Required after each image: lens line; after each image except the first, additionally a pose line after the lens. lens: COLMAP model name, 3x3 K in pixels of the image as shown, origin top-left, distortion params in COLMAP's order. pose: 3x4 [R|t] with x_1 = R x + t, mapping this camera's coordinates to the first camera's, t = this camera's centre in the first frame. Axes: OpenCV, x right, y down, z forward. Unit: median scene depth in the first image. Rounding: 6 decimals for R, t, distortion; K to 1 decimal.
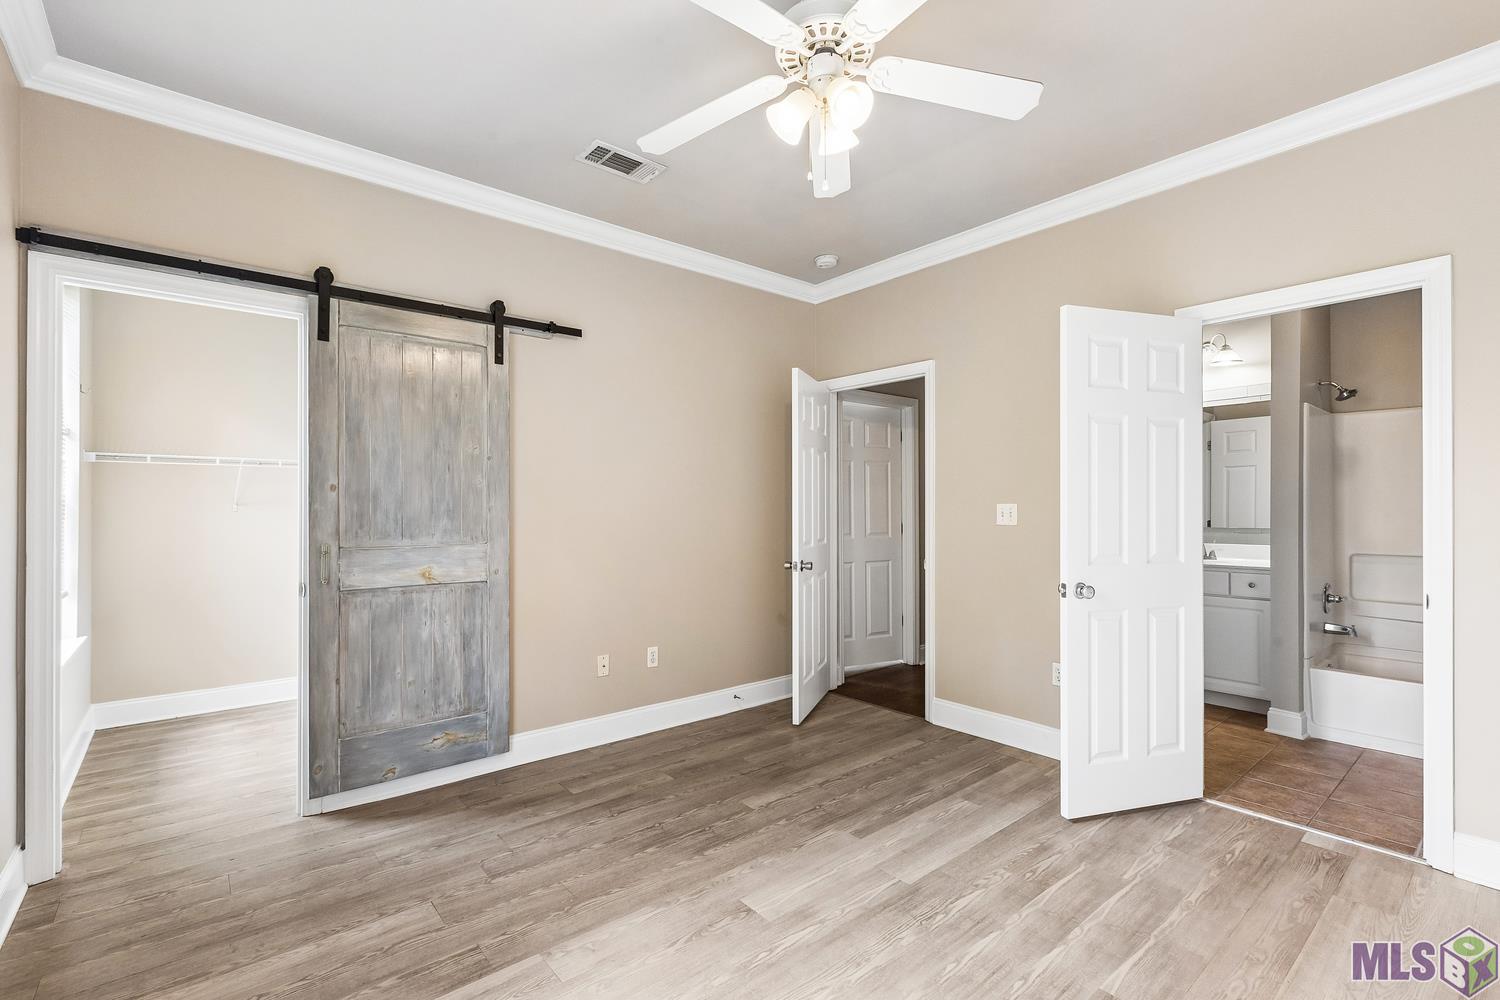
lens RADIAL K [[668.8, 0, 750.0], [0, 668.8, 500.0], [0, 0, 1]] dist [0.000243, 0.000124]
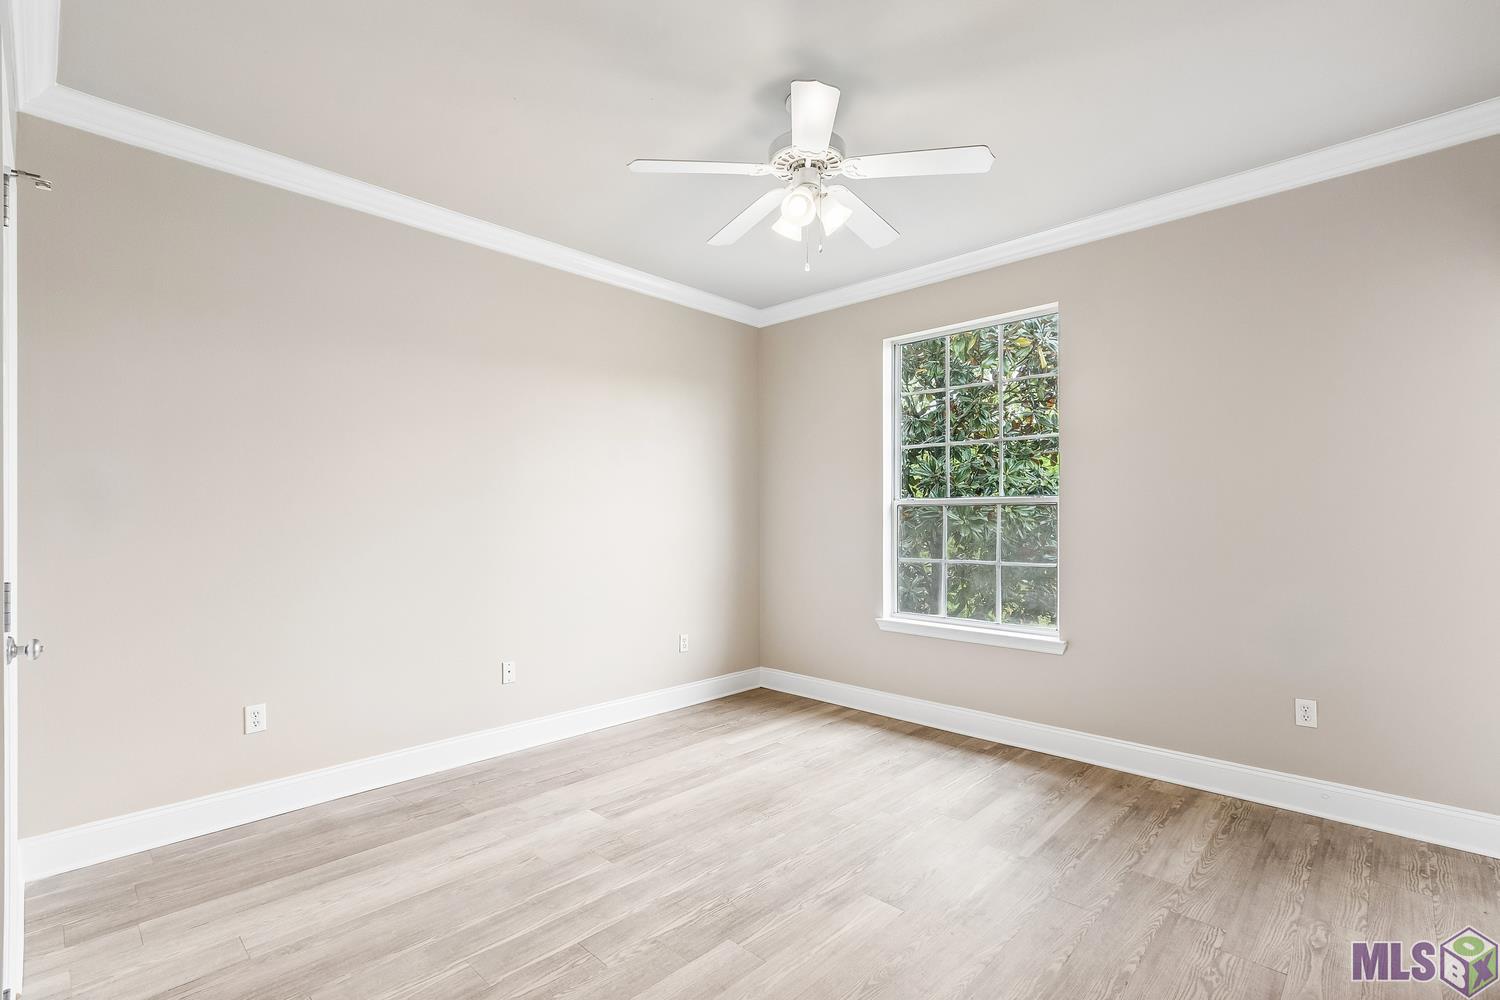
lens RADIAL K [[687.3, 0, 736.3], [0, 687.3, 500.6], [0, 0, 1]] dist [0.000297, 0.000340]
pose [[-0.995945, -0.000584, -0.089966, 0.334763], [0.003396, 0.999022, -0.044076, 0.032581], [0.089904, -0.044202, -0.994969, 2.085249]]
